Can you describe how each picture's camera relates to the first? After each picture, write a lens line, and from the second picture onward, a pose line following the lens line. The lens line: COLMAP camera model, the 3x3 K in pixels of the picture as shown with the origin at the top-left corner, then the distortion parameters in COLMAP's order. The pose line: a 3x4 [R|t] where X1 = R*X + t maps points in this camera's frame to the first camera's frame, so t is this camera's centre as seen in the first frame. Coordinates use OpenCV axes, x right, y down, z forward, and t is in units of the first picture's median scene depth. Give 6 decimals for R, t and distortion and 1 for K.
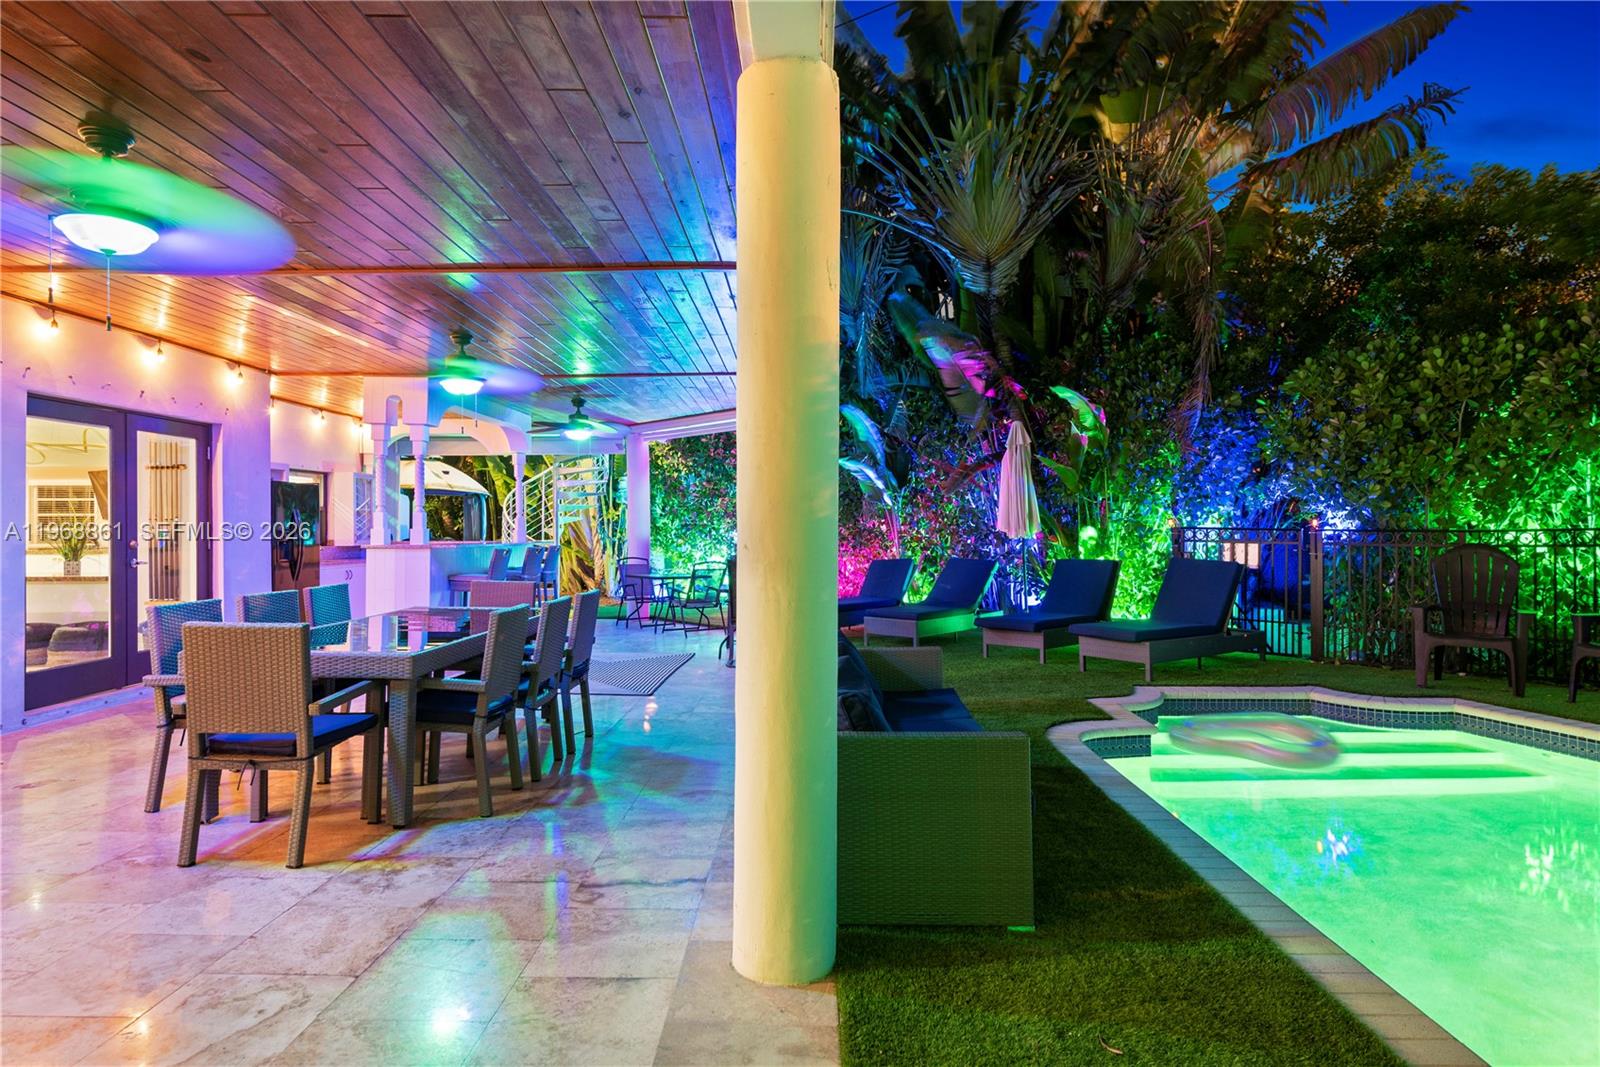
lens RADIAL K [[866.4, 0, 809.5], [0, 866.4, 524.2], [0, 0, 1]] dist [0.013903, -0.008838]
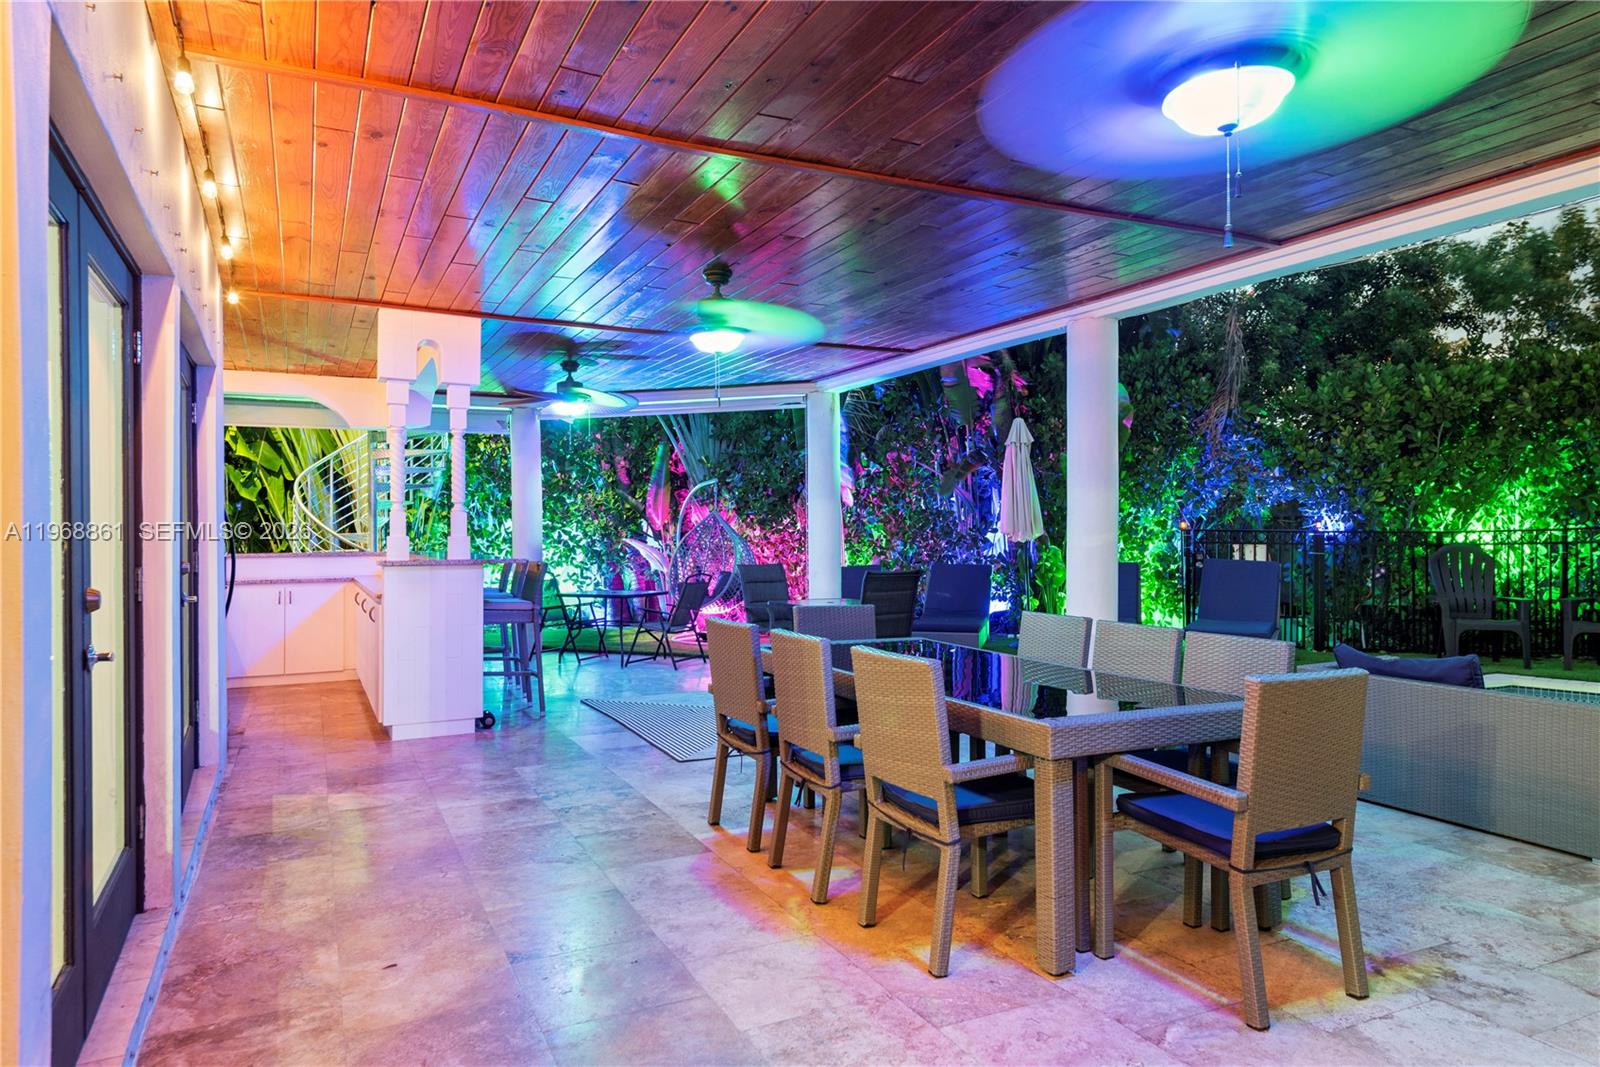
lens RADIAL K [[981.2, 0, 793.0], [0, 981.2, 532.8], [0, 0, 1]] dist [0.004600, 0.001534]
pose [[0.897997, -0.006071, 0.439959, -0.703001], [0.003318, 0.999970, 0.007026, -0.003156], [-0.439988, -0.004849, 0.897990, 0.235880]]
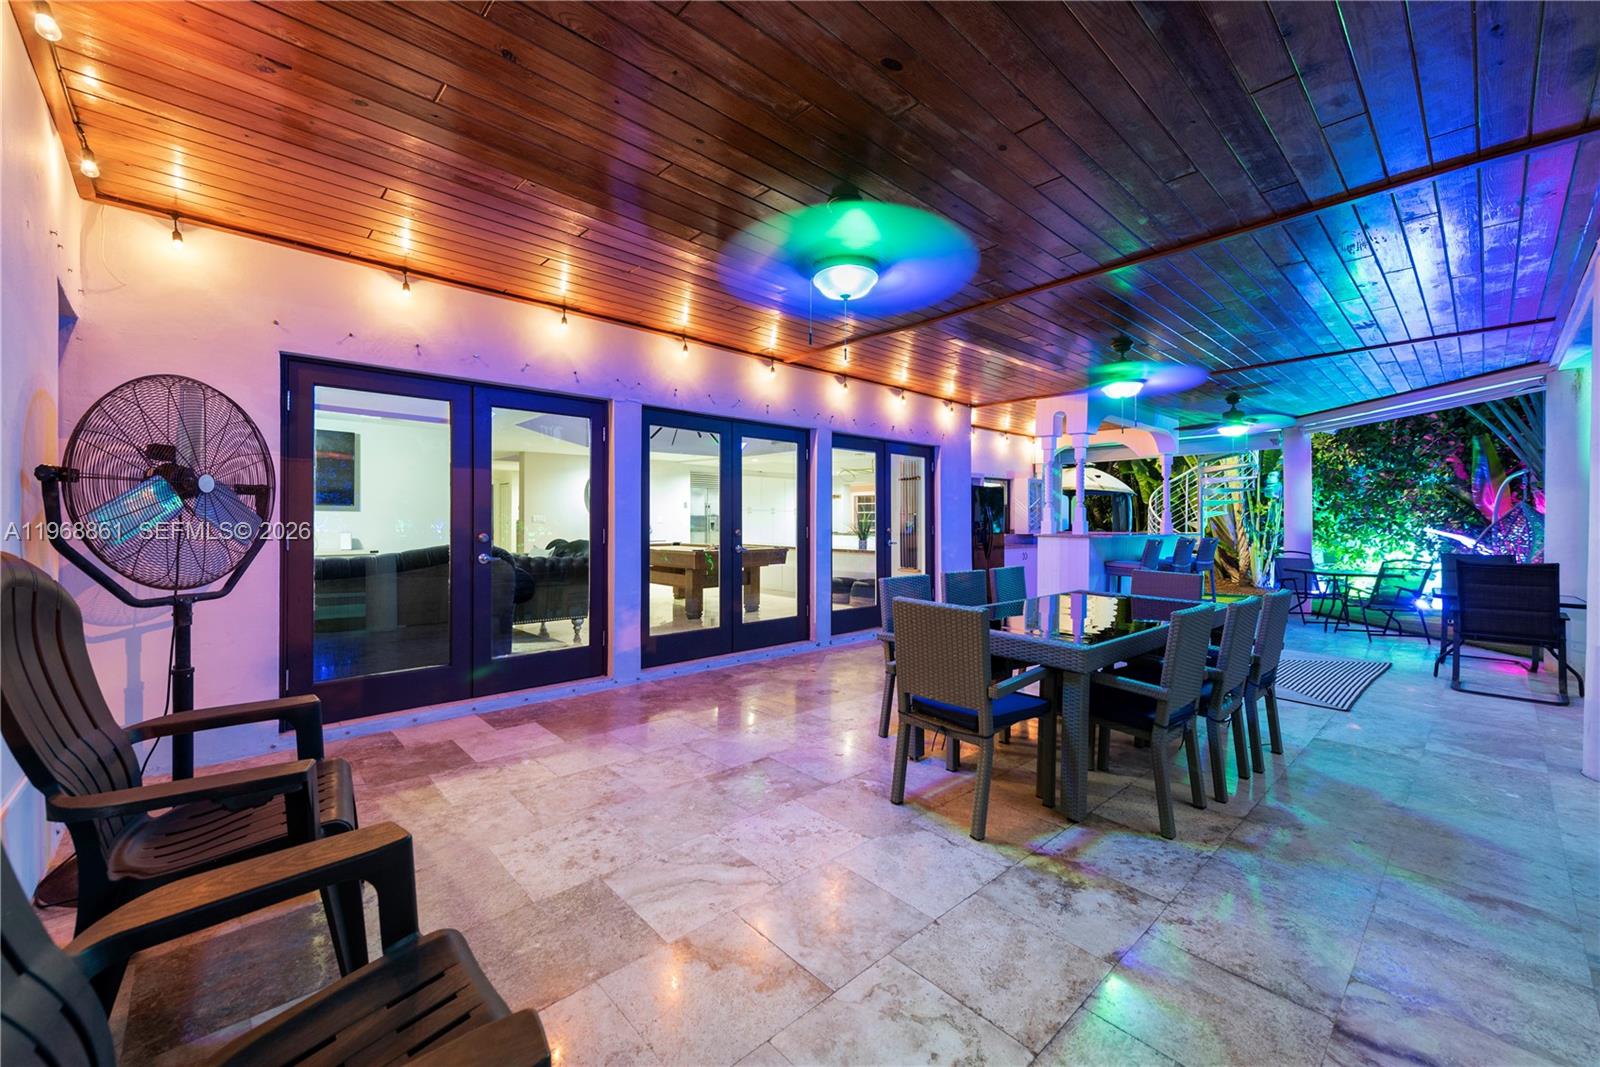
lens RADIAL K [[633.1, 0, 795.1], [0, 633.1, 517.4], [0, 0, 1]] dist [0.000885, -0.000402]
pose [[0.671252, 0.000194, -0.741229, -0.086902], [-0.002073, 0.999997, -0.001616, 0.003187], [0.741226, 0.002621, 0.671251, 0.162632]]
